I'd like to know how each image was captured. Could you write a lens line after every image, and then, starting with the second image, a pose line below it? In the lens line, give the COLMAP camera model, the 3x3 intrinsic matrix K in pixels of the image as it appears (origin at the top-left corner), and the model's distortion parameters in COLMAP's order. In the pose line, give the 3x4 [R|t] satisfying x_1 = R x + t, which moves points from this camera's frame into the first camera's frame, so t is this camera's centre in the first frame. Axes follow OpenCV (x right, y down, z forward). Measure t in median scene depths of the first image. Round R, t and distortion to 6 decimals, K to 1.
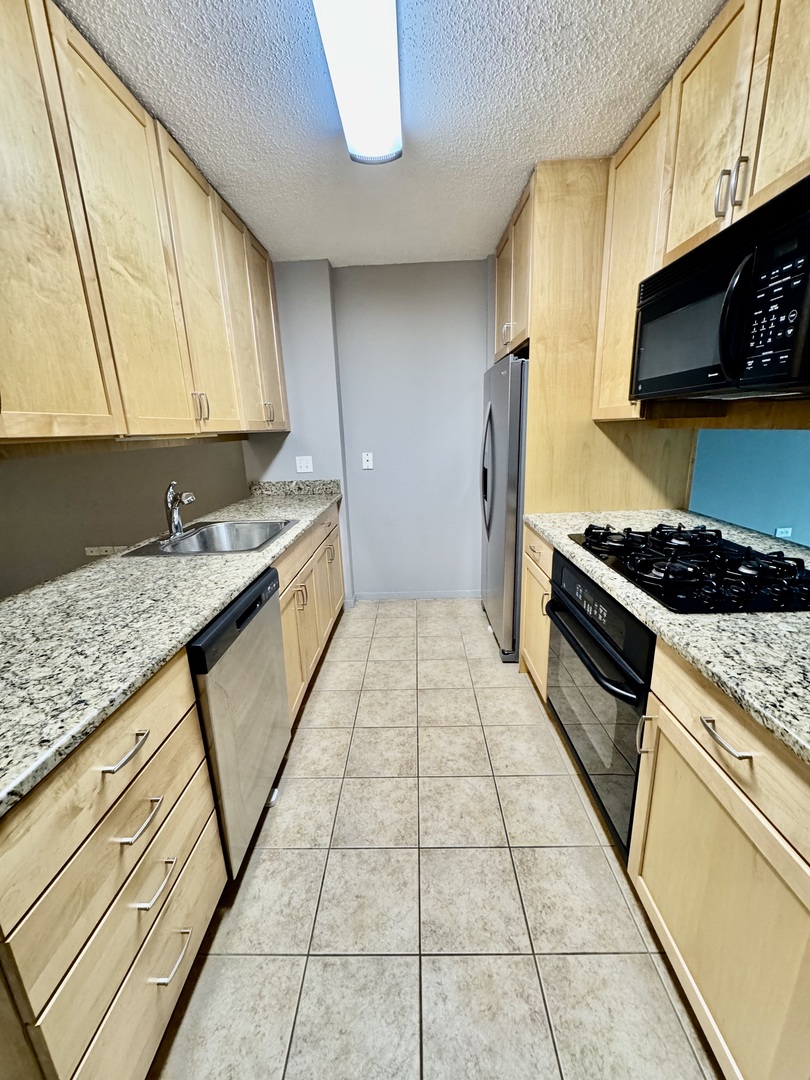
lens RADIAL K [[430.5, 0, 405.0], [0, 430.5, 540.0], [0, 0, 1]] dist [-0.001099, -0.000098]
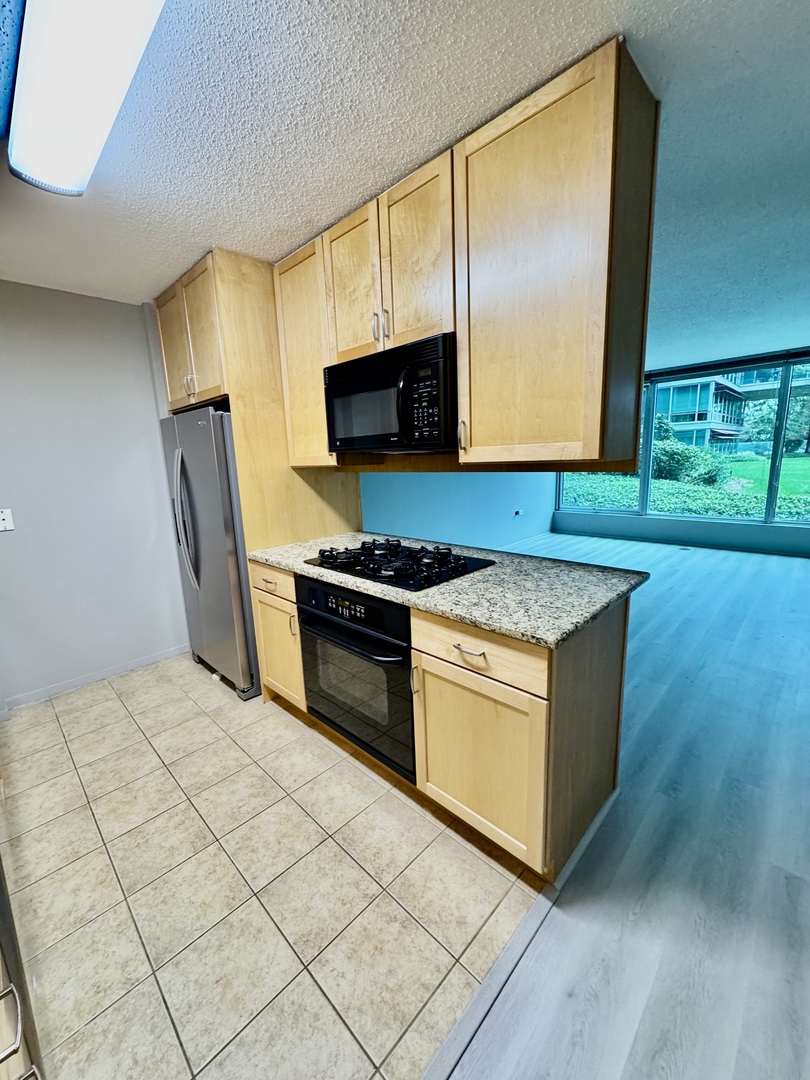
lens RADIAL K [[430.5, 0, 405.0], [0, 430.5, 540.0], [0, 0, 1]] dist [-0.001099, -0.000098]
pose [[0.687767, -0.127672, 0.714616, -0.320387], [0.196490, 0.980407, -0.013950, 0.002932], [-0.698833, 0.150009, 0.699378, -0.046688]]
